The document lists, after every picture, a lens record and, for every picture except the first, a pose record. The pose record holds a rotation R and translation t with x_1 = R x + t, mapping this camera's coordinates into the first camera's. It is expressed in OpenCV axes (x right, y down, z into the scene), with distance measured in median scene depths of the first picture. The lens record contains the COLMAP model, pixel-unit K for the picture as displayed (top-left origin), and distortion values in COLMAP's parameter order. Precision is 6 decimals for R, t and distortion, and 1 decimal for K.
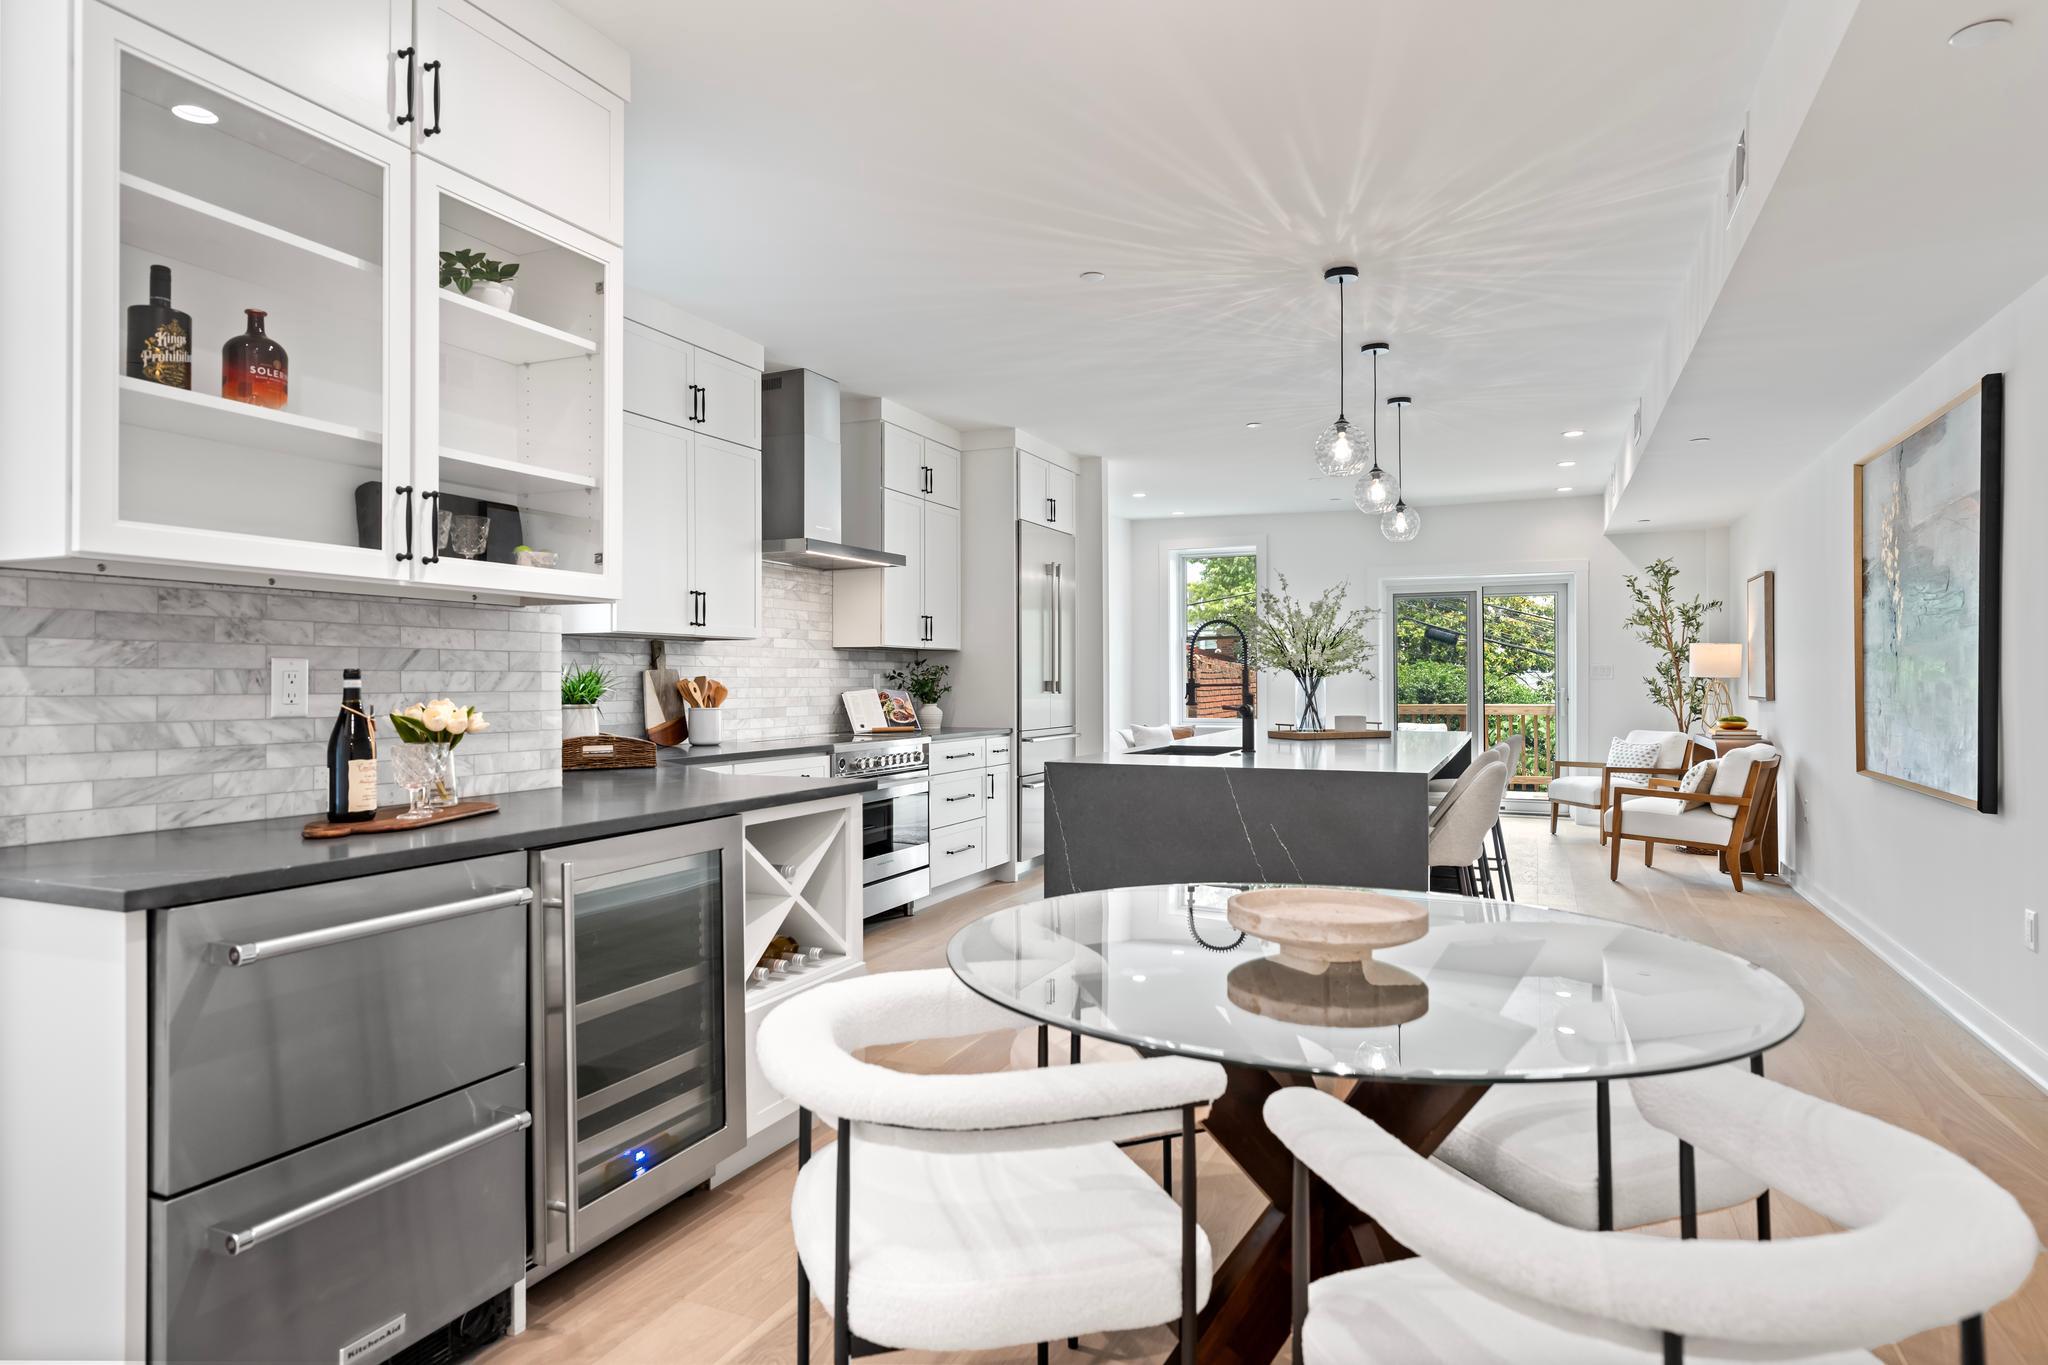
lens RADIAL K [[1169.3, 0, 1015.5], [0, 1169.3, 682.1], [0, 0, 1]] dist [-0.000132, 0.003098]
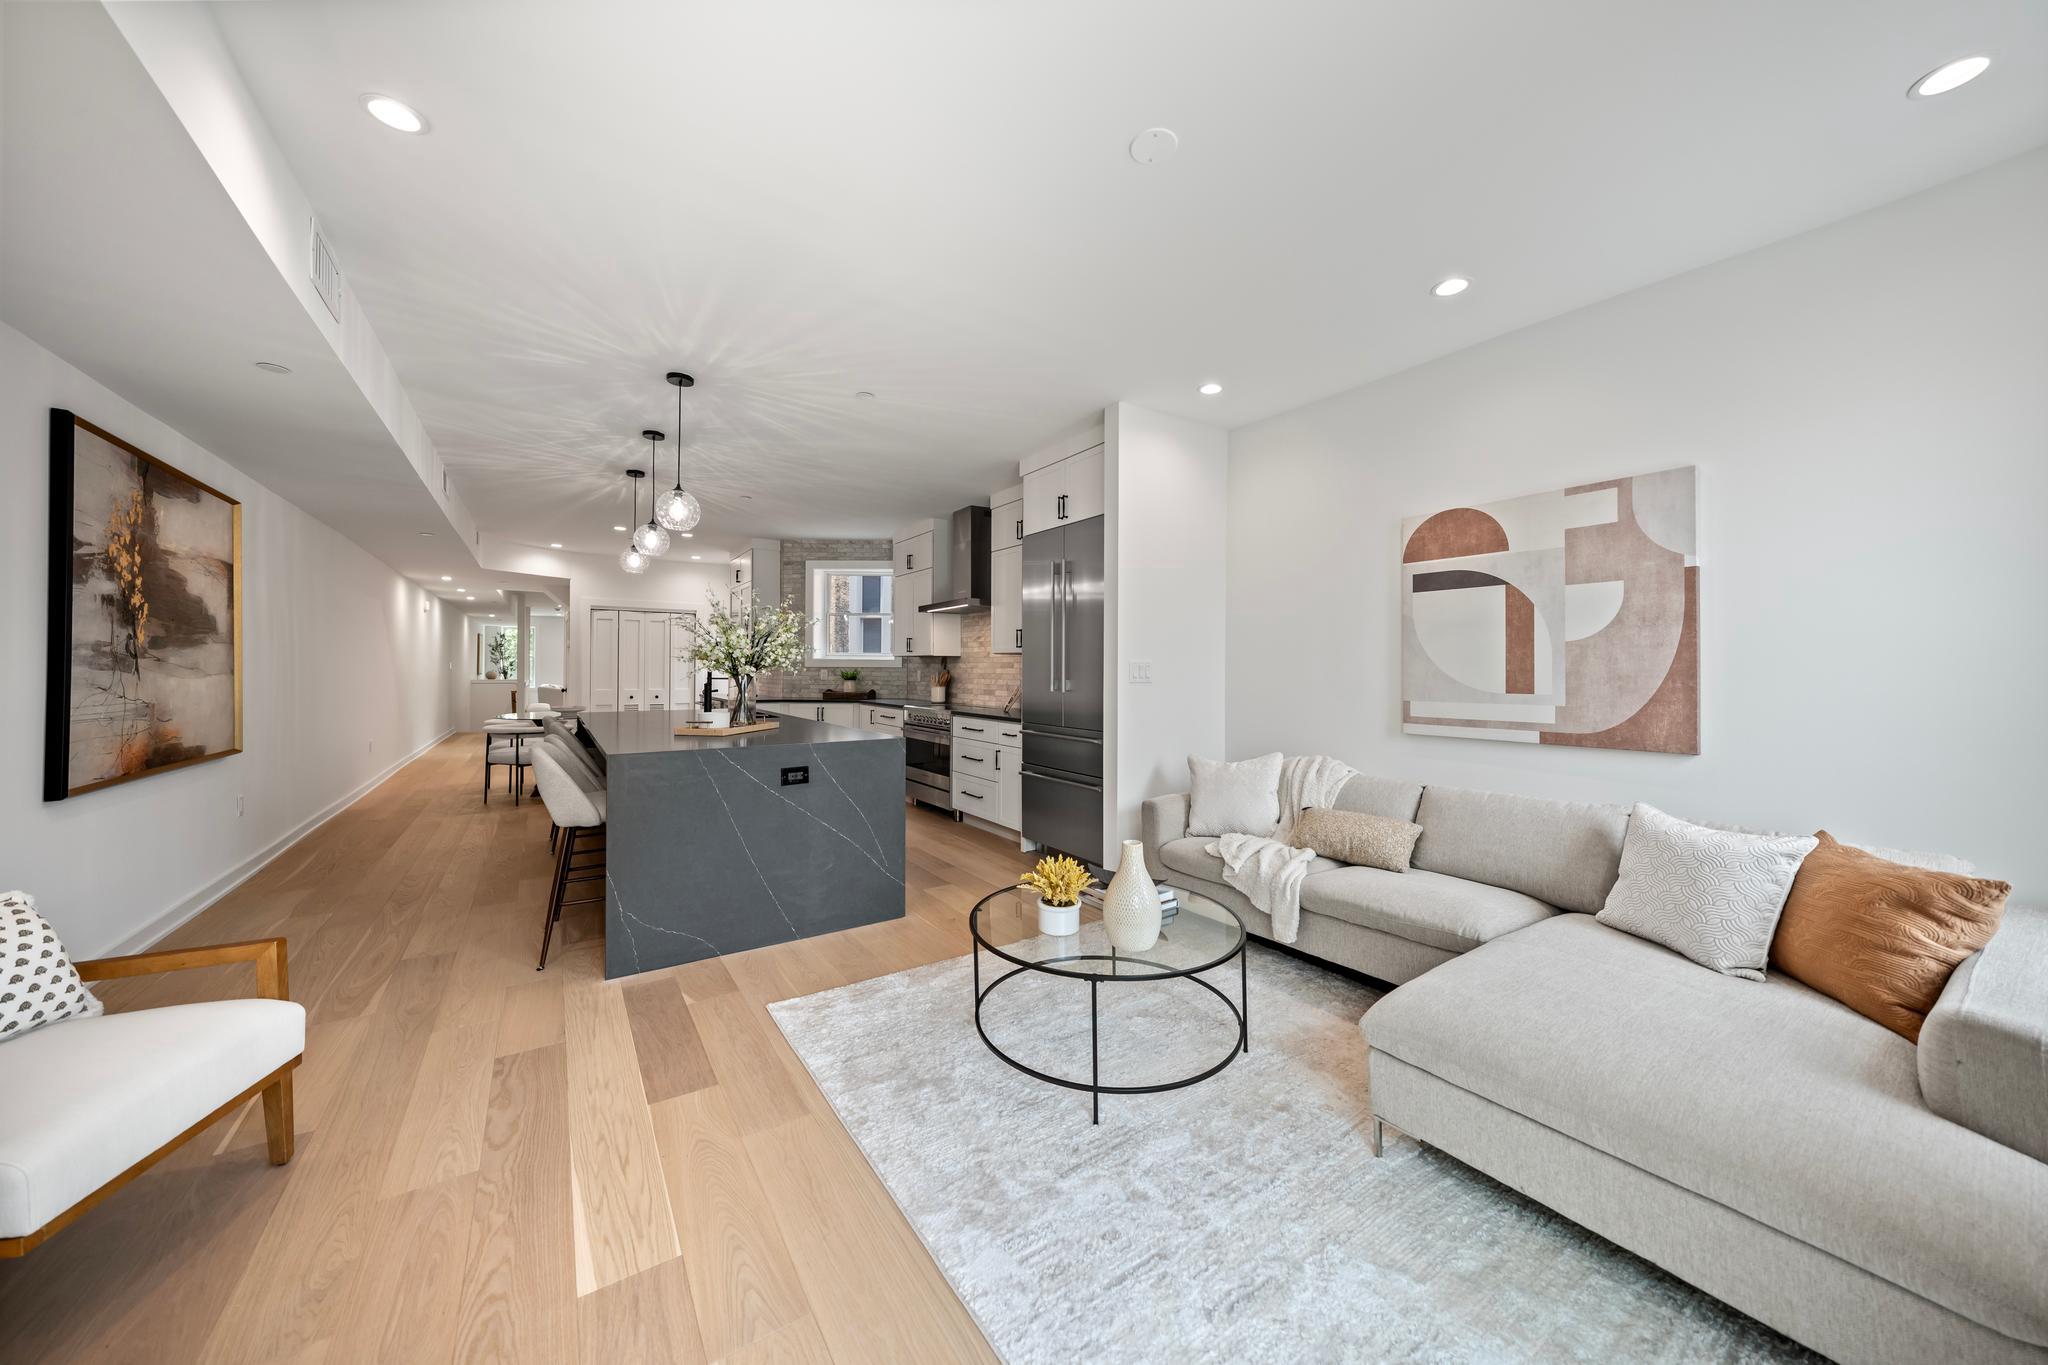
lens RADIAL K [[696.2, 0, 1020.8], [0, 696.2, 668.5], [0, 0, 1]] dist [-0.006598, 0.001159]
pose [[-0.530196, -0.001411, -0.847874, 0.676070], [-0.004921, 0.999987, 0.001413, -0.013176], [0.847861, 0.004922, -0.530196, 1.580486]]
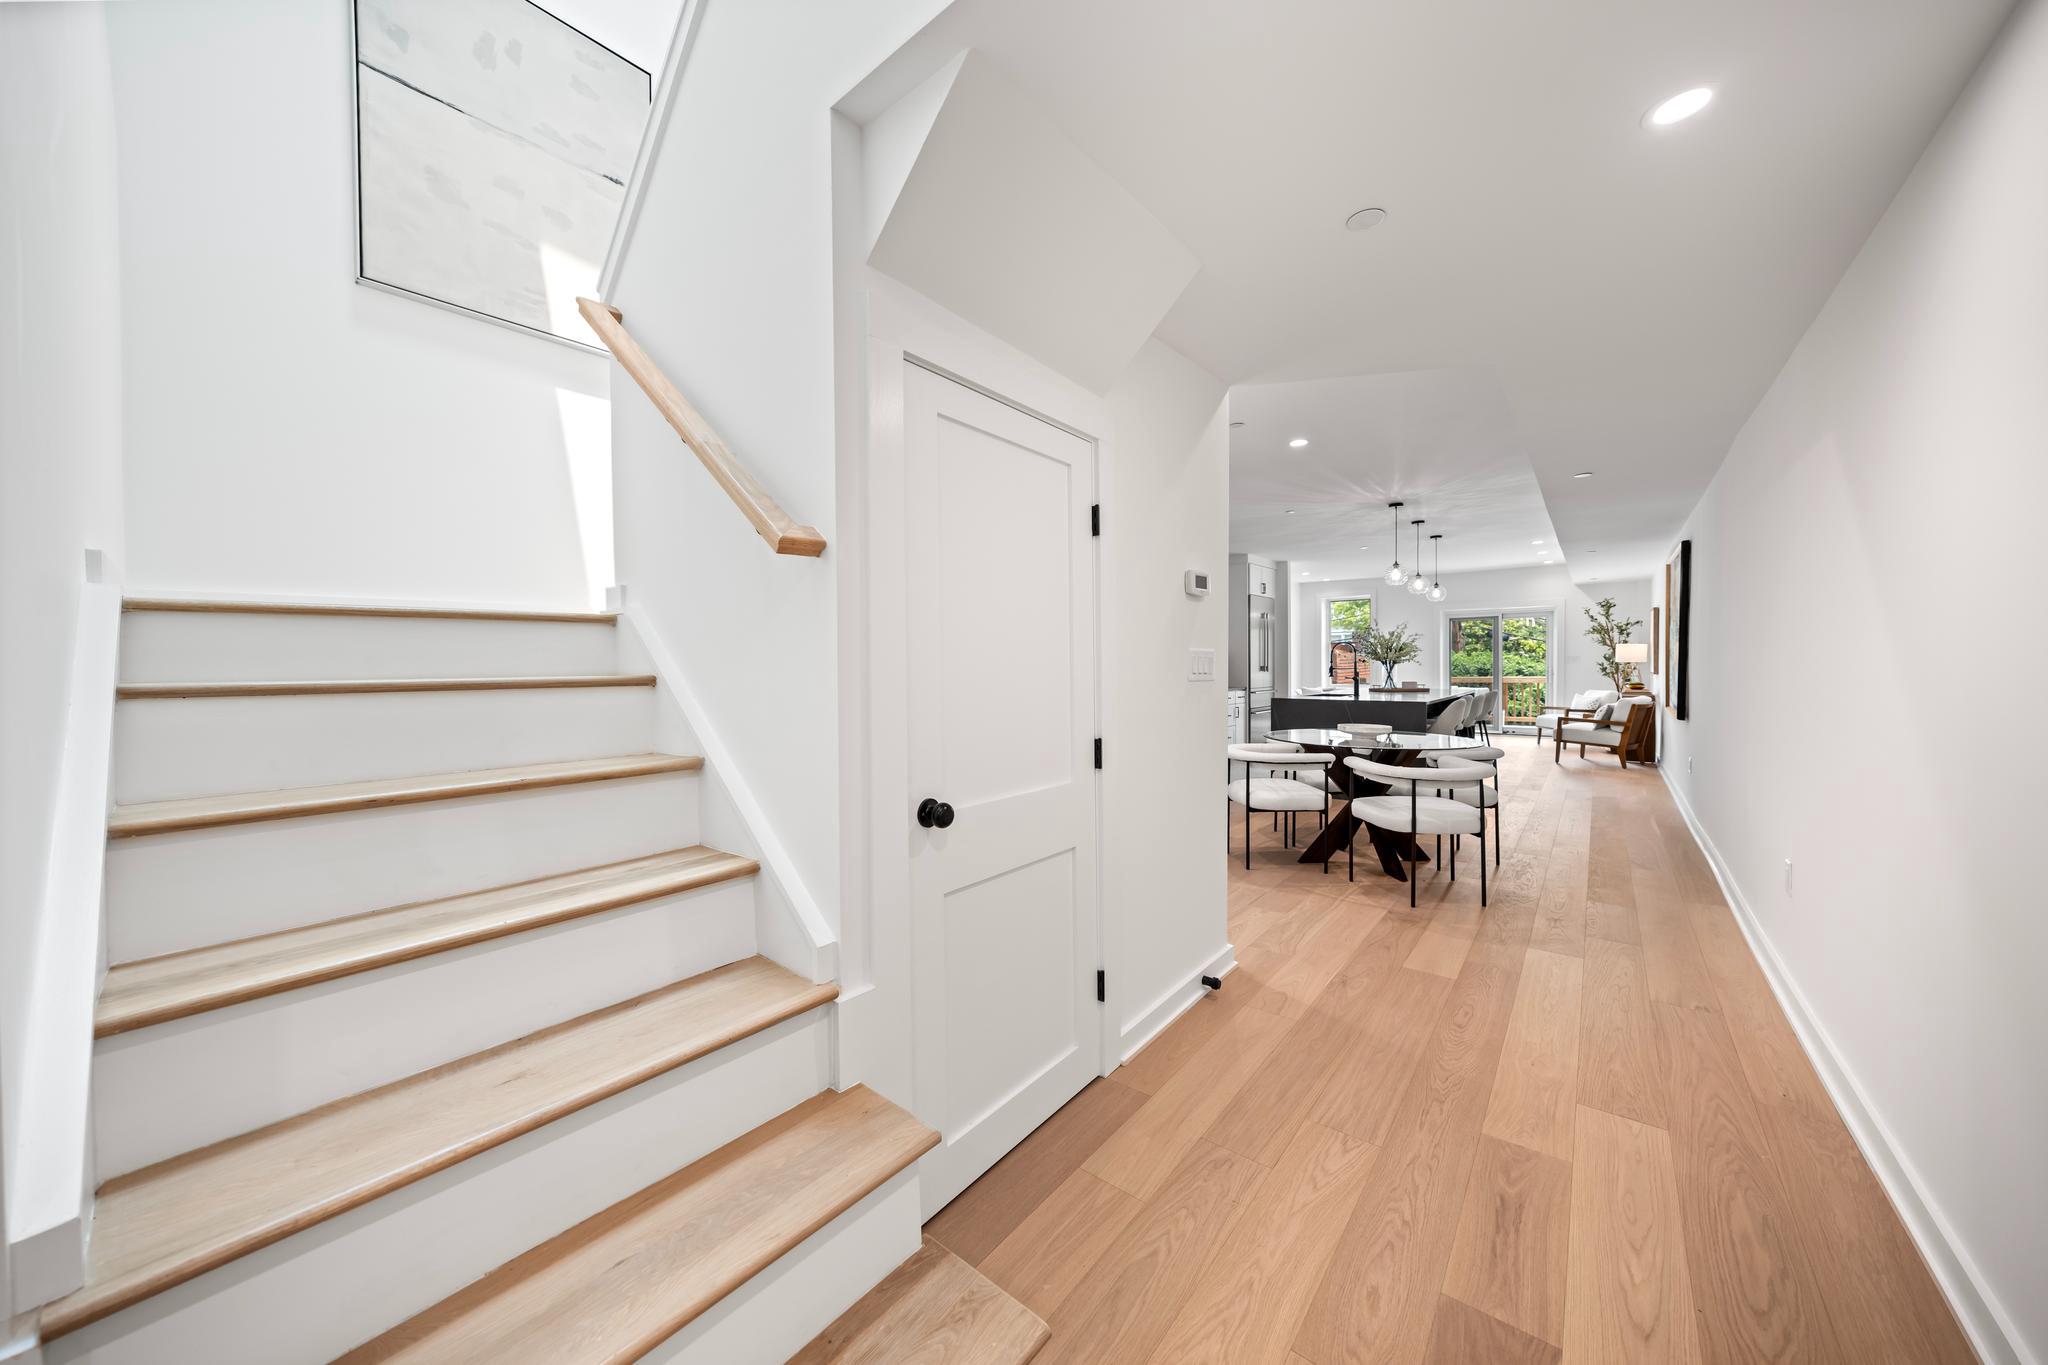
lens RADIAL K [[696.2, 0, 1017.3], [0, 696.2, 677.9], [0, 0, 1]] dist [-0.006598, 0.001159]
pose [[0.960754, -0.000388, -0.277403, -0.064523], [0.005905, 0.999801, 0.019055, -0.007537], [0.277340, -0.019945, 0.960565, -0.482748]]
